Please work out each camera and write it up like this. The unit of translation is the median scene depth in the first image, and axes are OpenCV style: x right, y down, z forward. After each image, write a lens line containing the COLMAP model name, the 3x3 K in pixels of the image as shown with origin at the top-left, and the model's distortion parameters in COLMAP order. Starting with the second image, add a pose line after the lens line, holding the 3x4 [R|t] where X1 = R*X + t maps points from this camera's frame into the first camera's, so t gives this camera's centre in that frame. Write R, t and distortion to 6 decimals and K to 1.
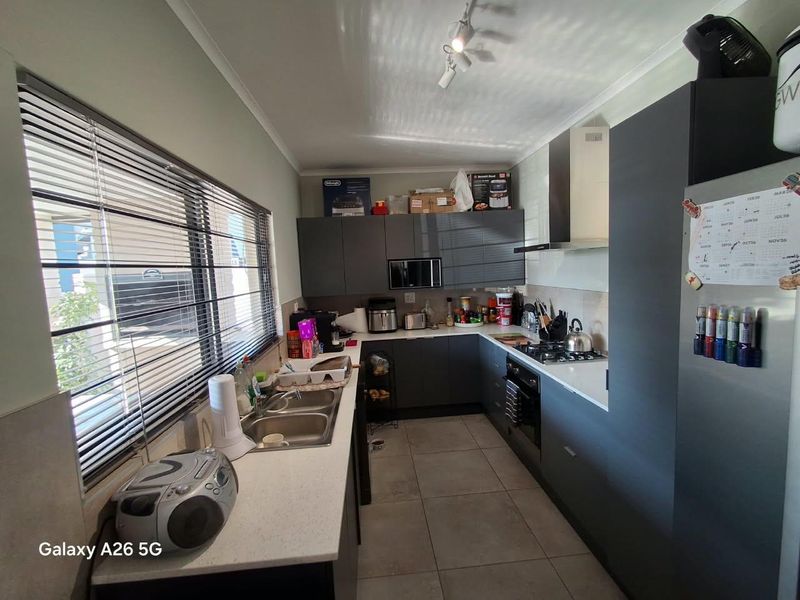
lens RADIAL K [[370.0, 0, 398.9], [0, 370.0, 300.3], [0, 0, 1]] dist [0.005580, 0.003630]
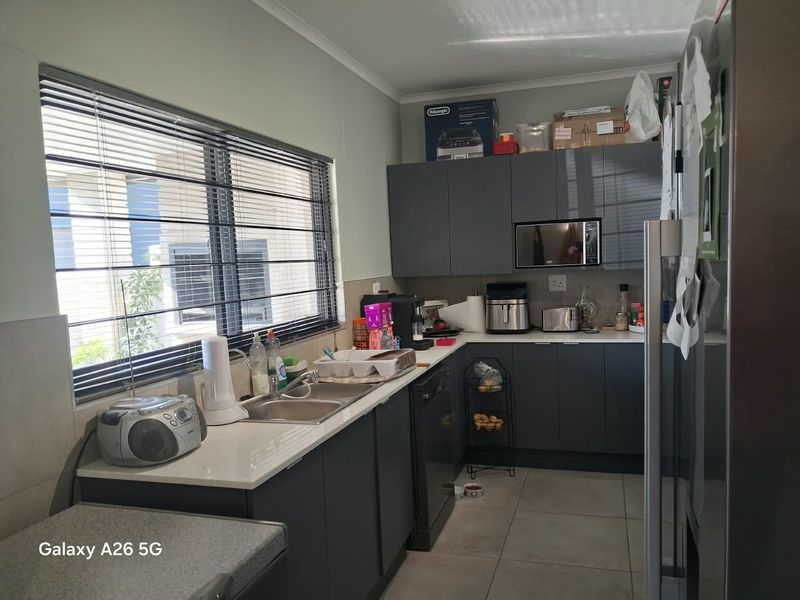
lens RADIAL K [[632.2, 0, 402.5], [0, 632.2, 305.0], [0, 0, 1]] dist [0.062499, -0.041547]
pose [[0.930584, 0.038117, -0.364089, 0.218013], [-0.035933, 0.999273, 0.012775, 0.032573], [0.364311, 0.001195, 0.931277, -0.135814]]
